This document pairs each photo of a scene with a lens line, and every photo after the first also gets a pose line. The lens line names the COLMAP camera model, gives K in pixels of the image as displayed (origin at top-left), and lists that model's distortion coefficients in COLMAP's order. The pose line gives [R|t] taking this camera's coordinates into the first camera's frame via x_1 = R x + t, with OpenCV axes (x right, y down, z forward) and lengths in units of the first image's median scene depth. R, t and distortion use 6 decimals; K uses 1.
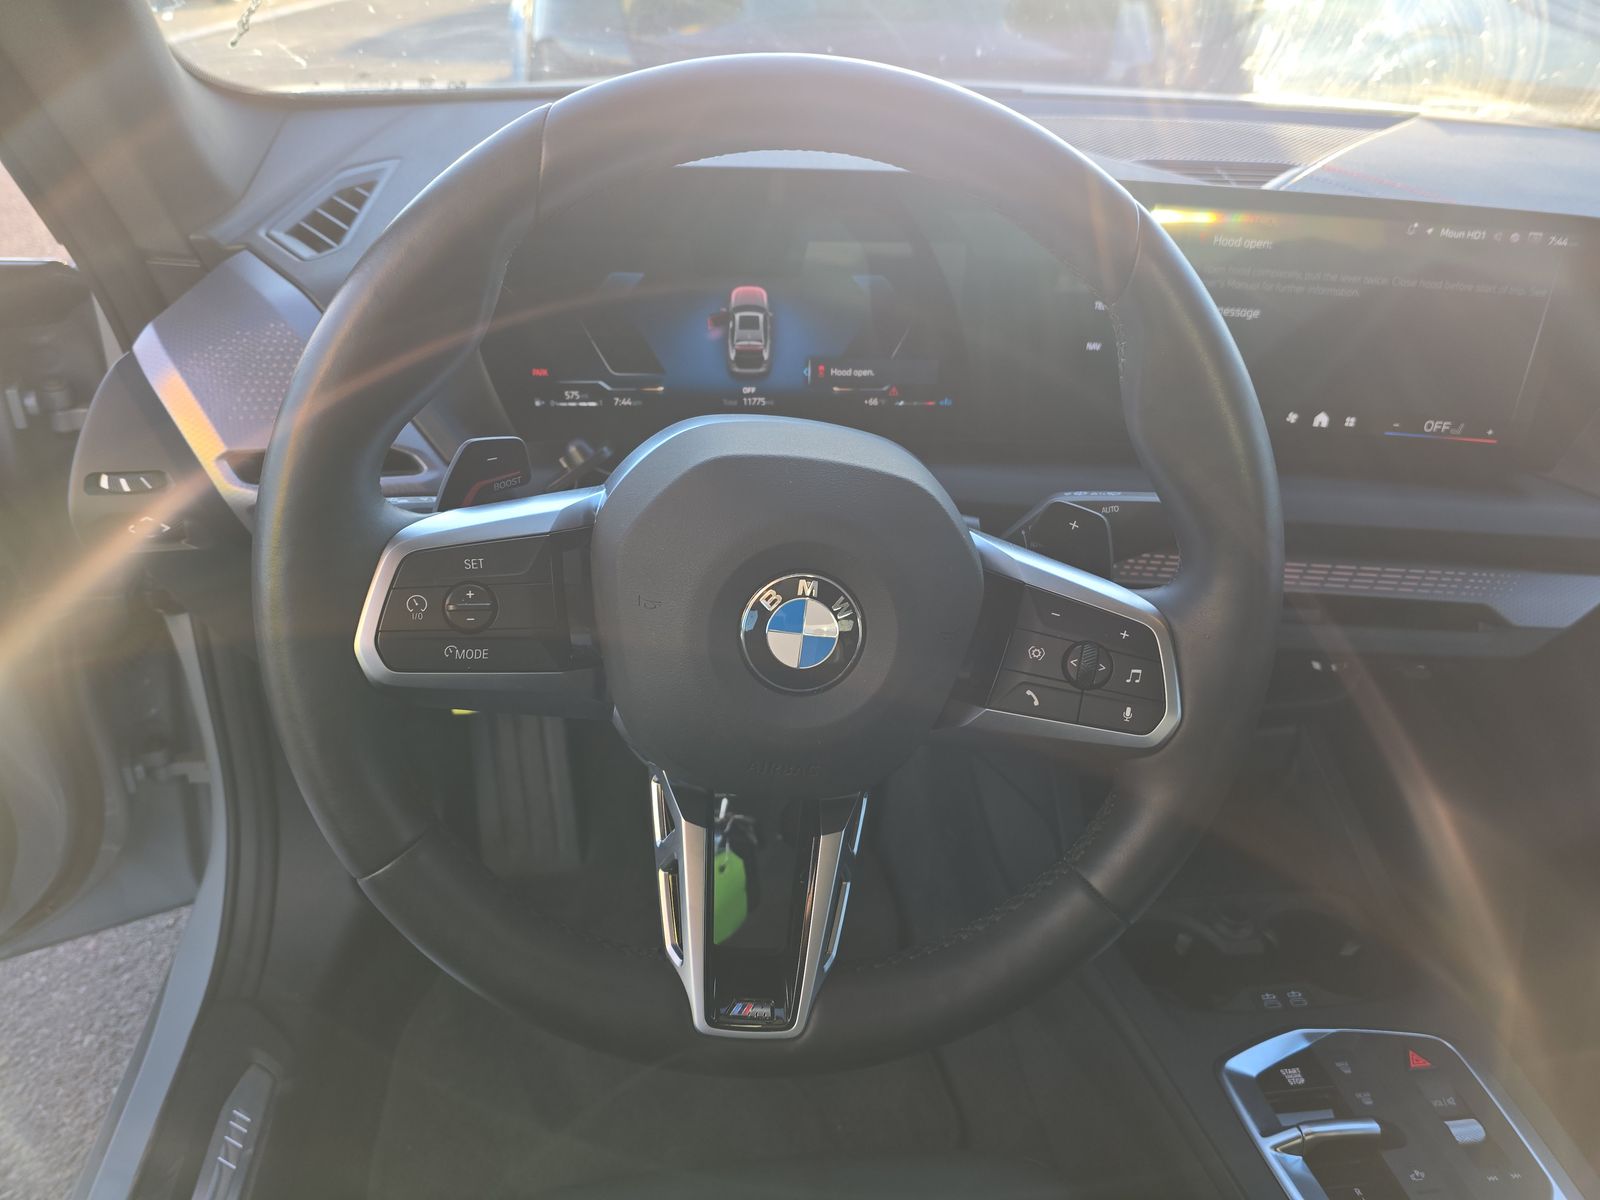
lens RADIAL K [[1057.4, 0, 763.1], [0, 1057.4, 600.5], [0, 0, 1]] dist [0.061302, -0.063520]
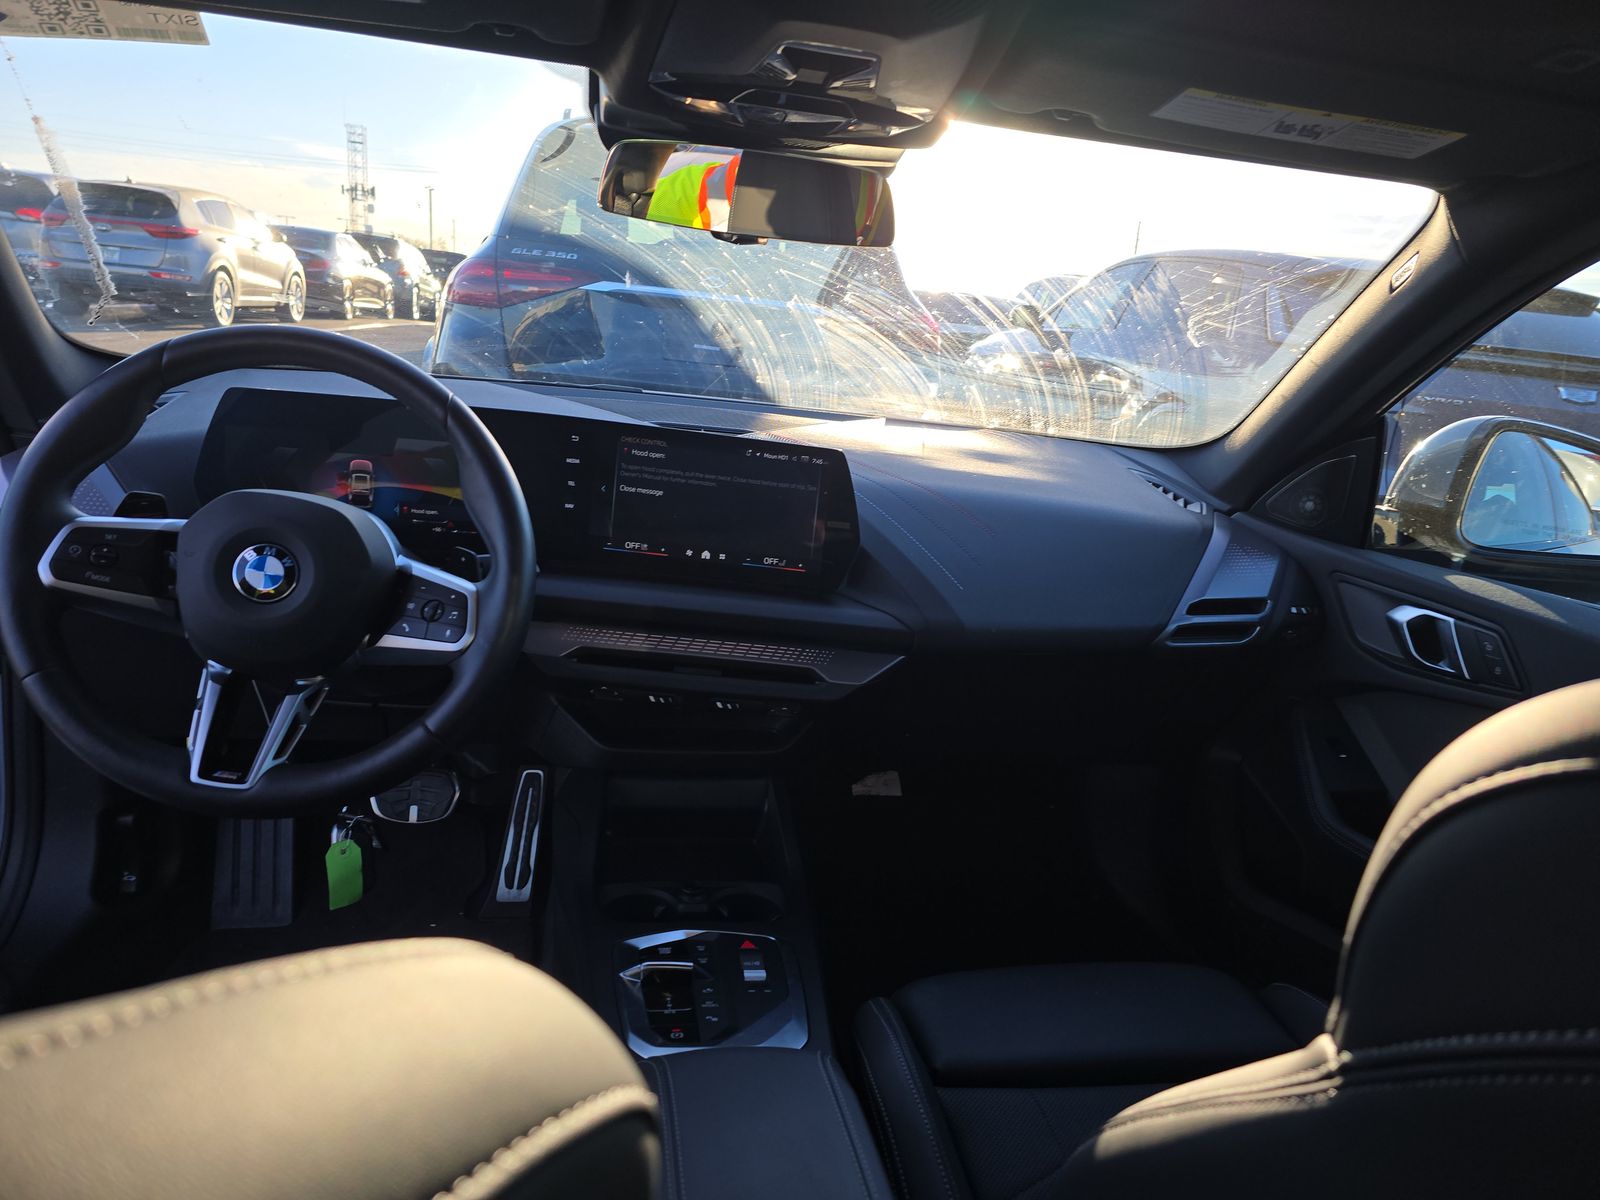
lens RADIAL K [[1057.4, 0, 763.1], [0, 1057.4, 600.5], [0, 0, 1]] dist [0.061302, -0.063520]
pose [[0.997933, 0.041071, 0.049435, 0.564047], [-0.025529, 0.959204, -0.281560, 0.402141], [-0.058982, 0.279716, 0.958269, -0.655072]]
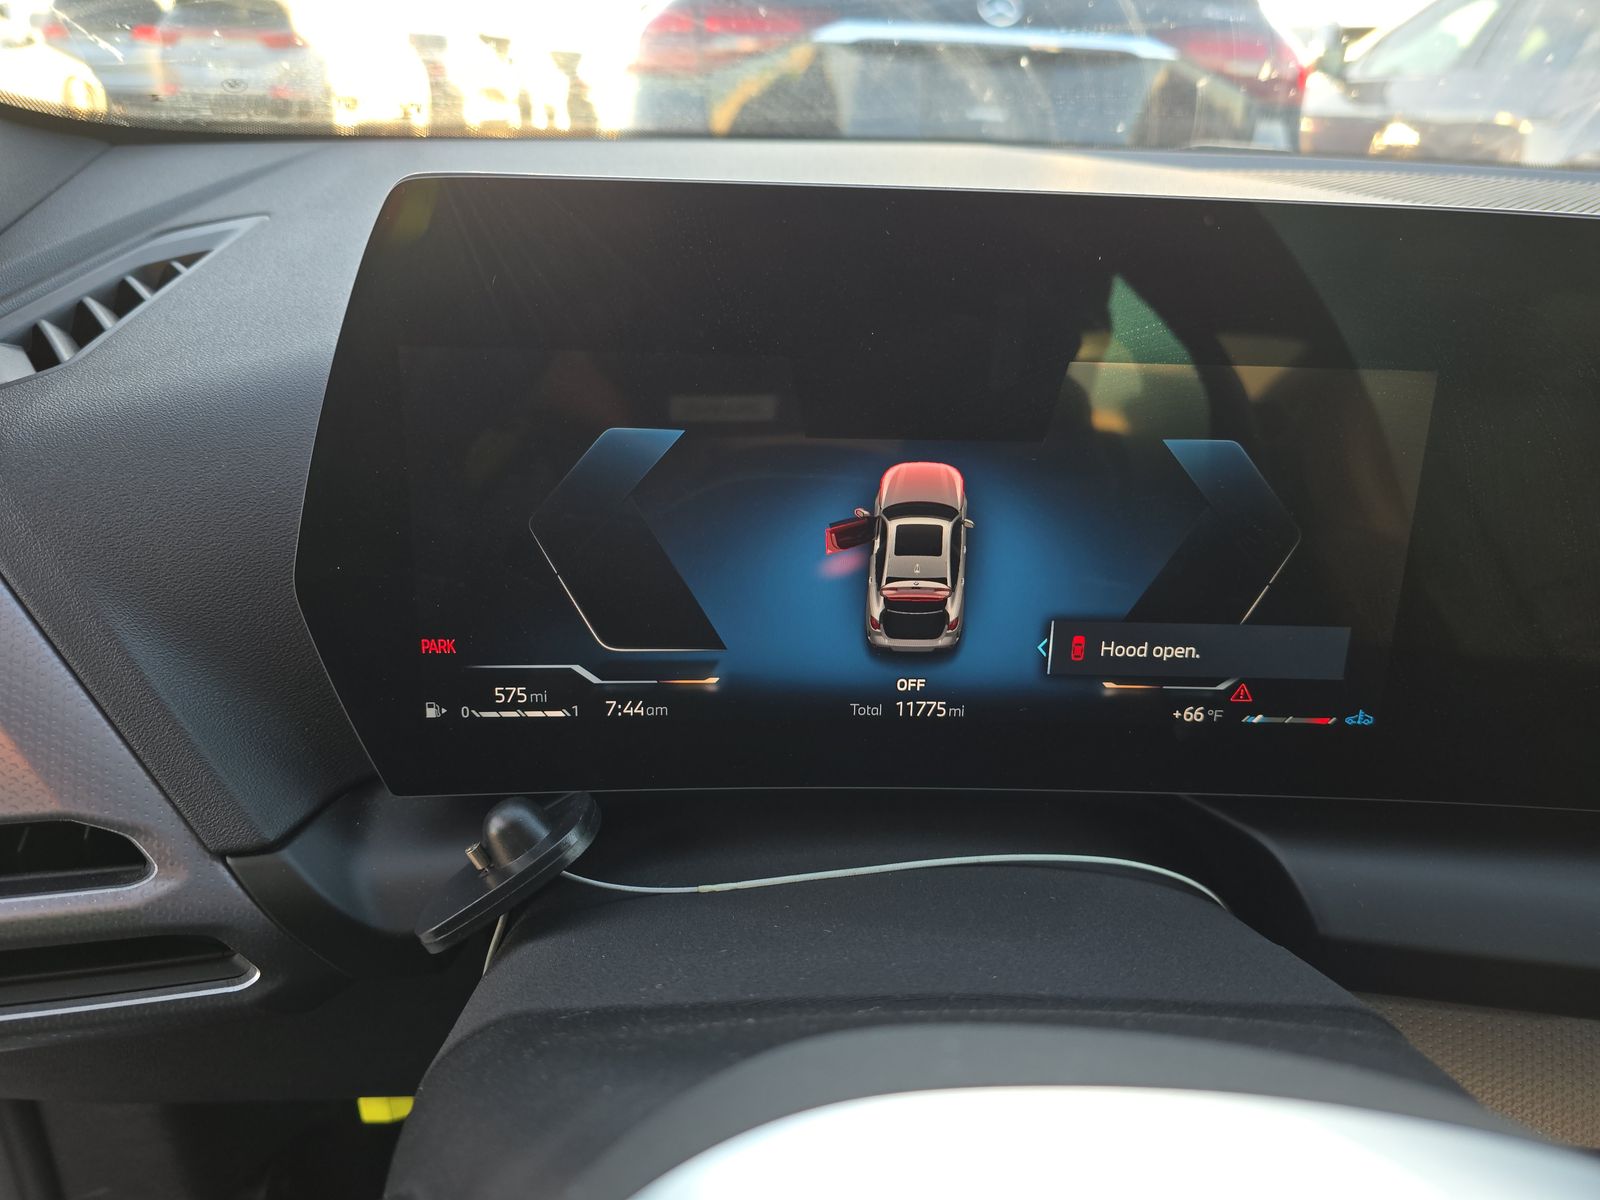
lens RADIAL K [[1057.4, 0, 763.1], [0, 1057.4, 600.5], [0, 0, 1]] dist [0.061302, -0.063520]
pose [[0.997257, 0.025734, -0.069404, -0.045963], [-0.033426, 0.993141, -0.112047, -0.185401], [0.066045, 0.114060, 0.991276, 0.564012]]
